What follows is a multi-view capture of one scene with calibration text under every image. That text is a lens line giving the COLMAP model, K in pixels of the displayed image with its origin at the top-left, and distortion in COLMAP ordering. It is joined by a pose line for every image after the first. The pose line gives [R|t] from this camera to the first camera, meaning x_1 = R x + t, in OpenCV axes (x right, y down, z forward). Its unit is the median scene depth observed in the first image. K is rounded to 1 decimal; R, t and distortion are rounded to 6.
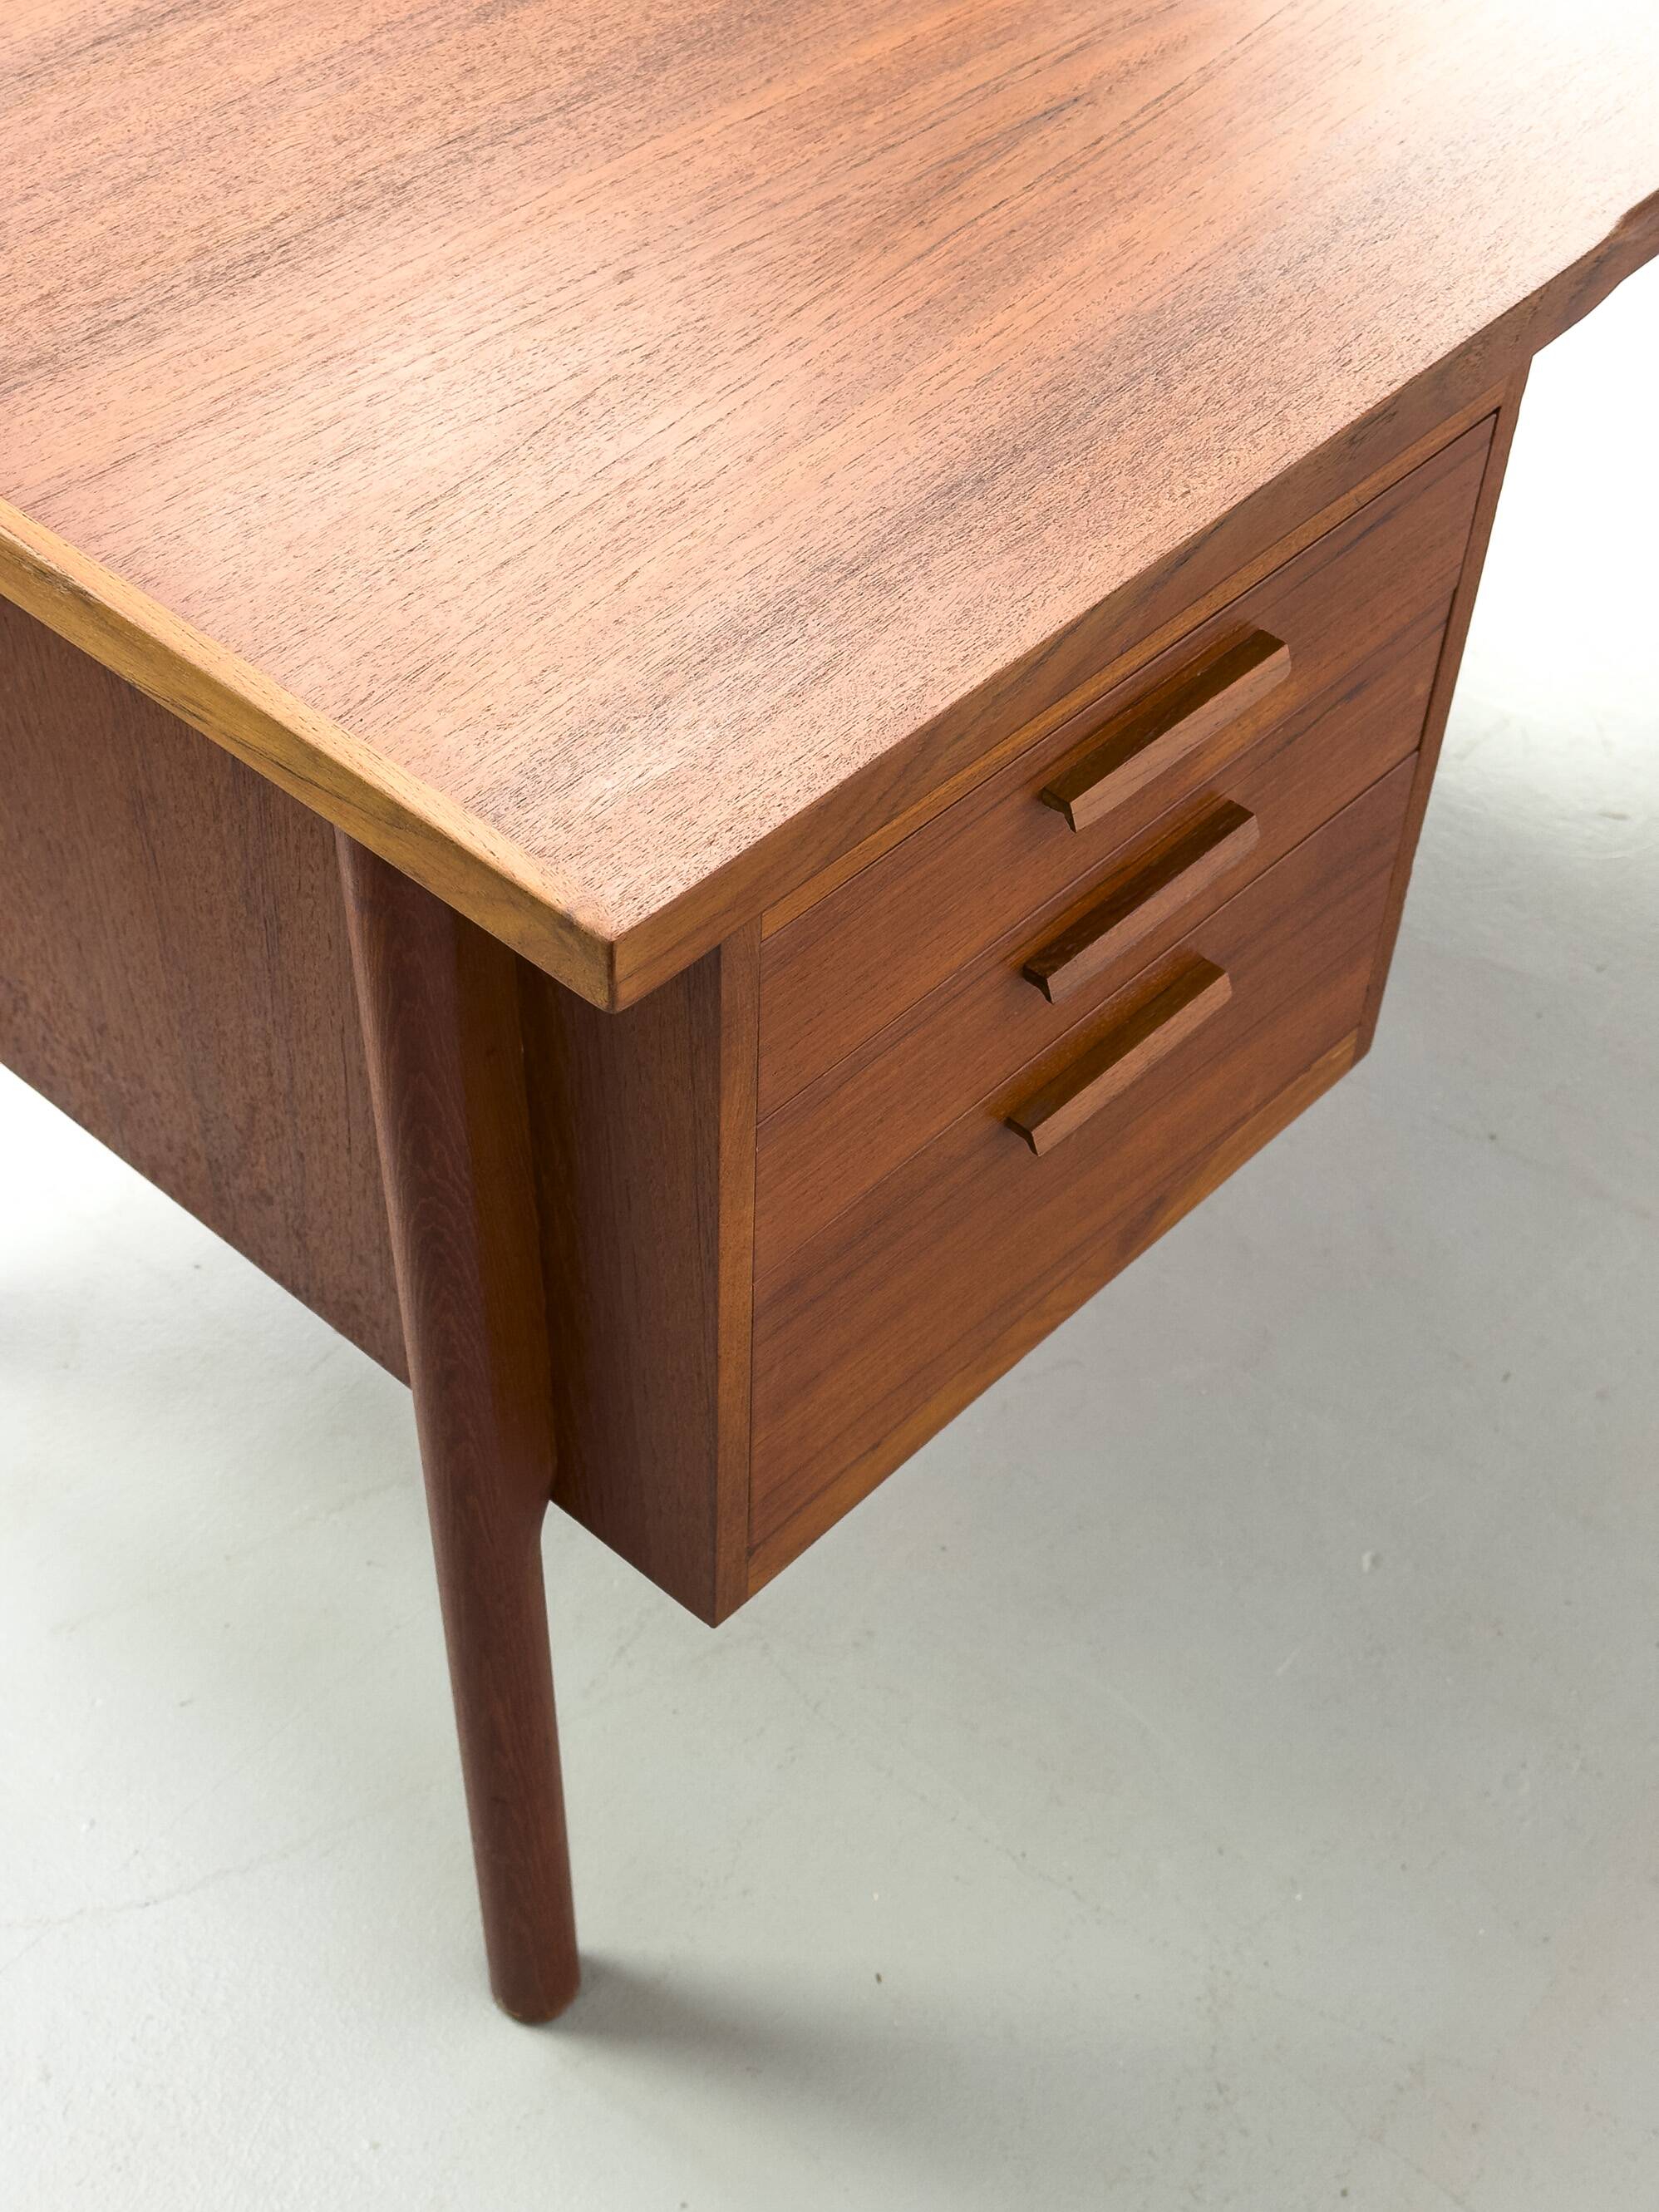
lens RADIAL K [[3097.9, 0, 832.0], [0, 3097.9, 1066.3], [0, 0, 1]] dist [0.158020, 0.022162]
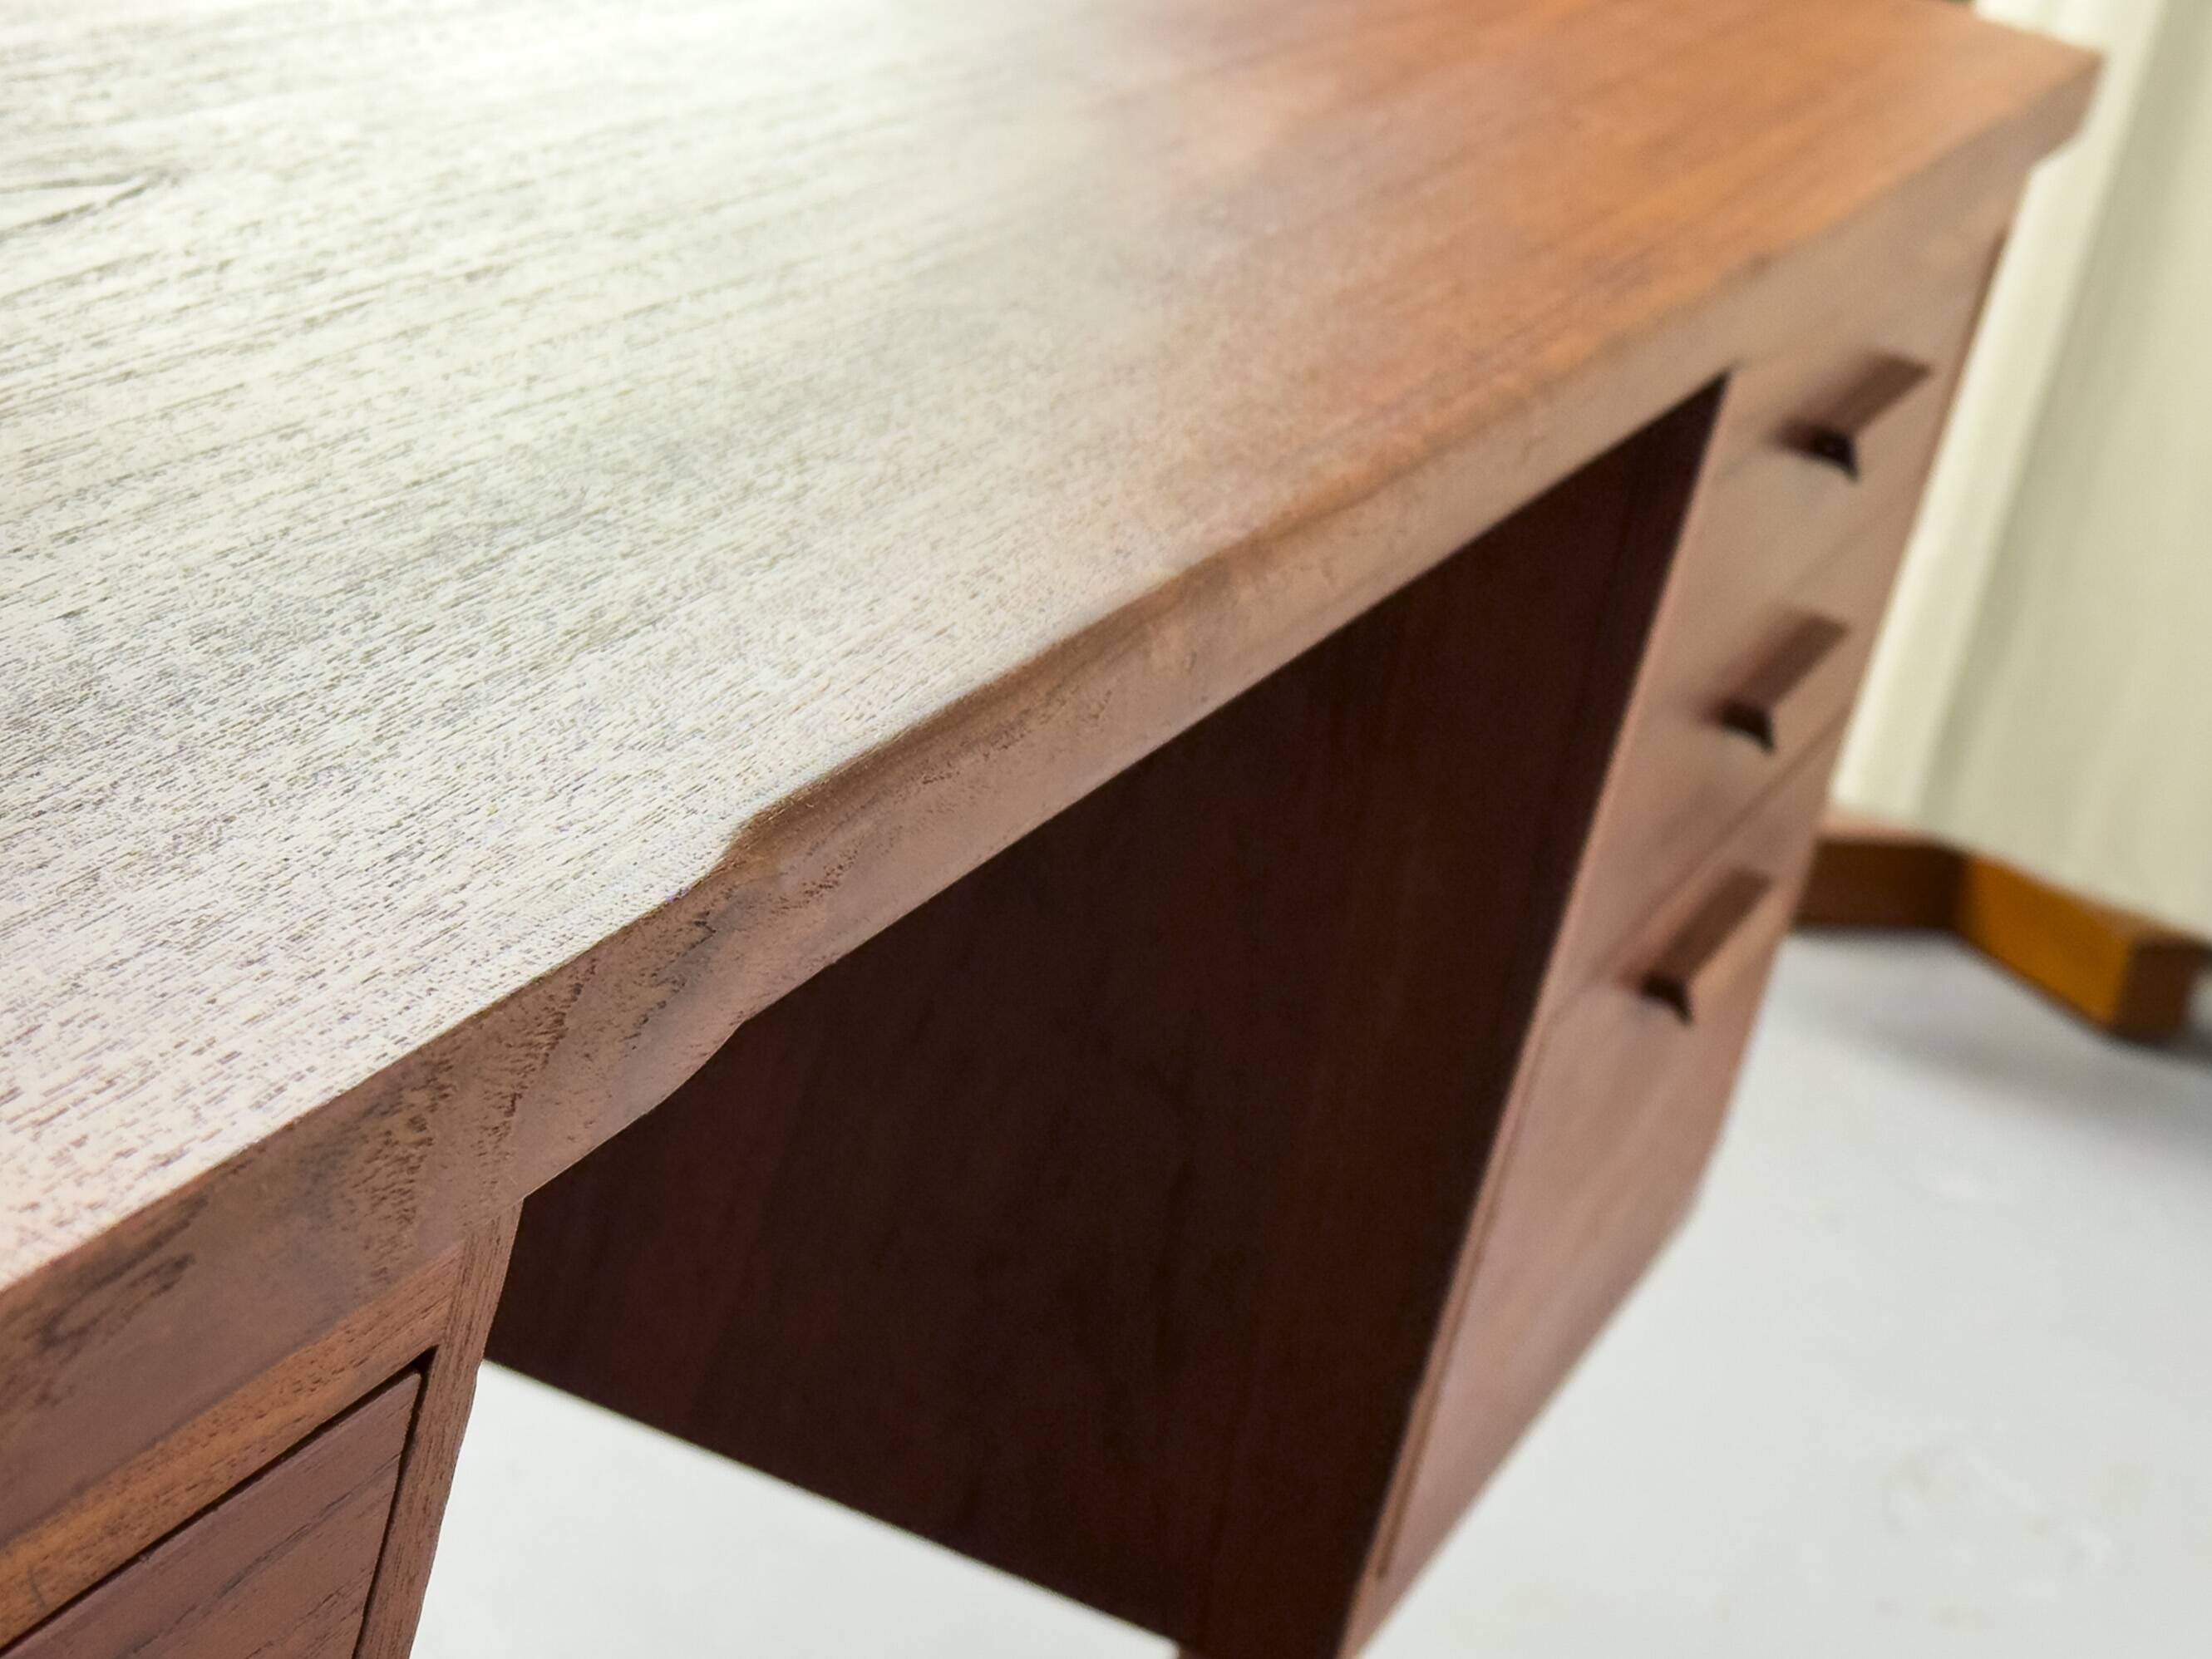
lens RADIAL K [[4937.1, 0, 1106.0], [0, 4937.1, 829.5], [0, 0, 1]] dist [0.057095, 0.307960]
pose [[0.897777, 0.074850, 0.434043, 0.055669], [0.109802, 0.916306, -0.385132, -0.061005], [-0.426543, 0.393422, 0.814420, 0.562736]]
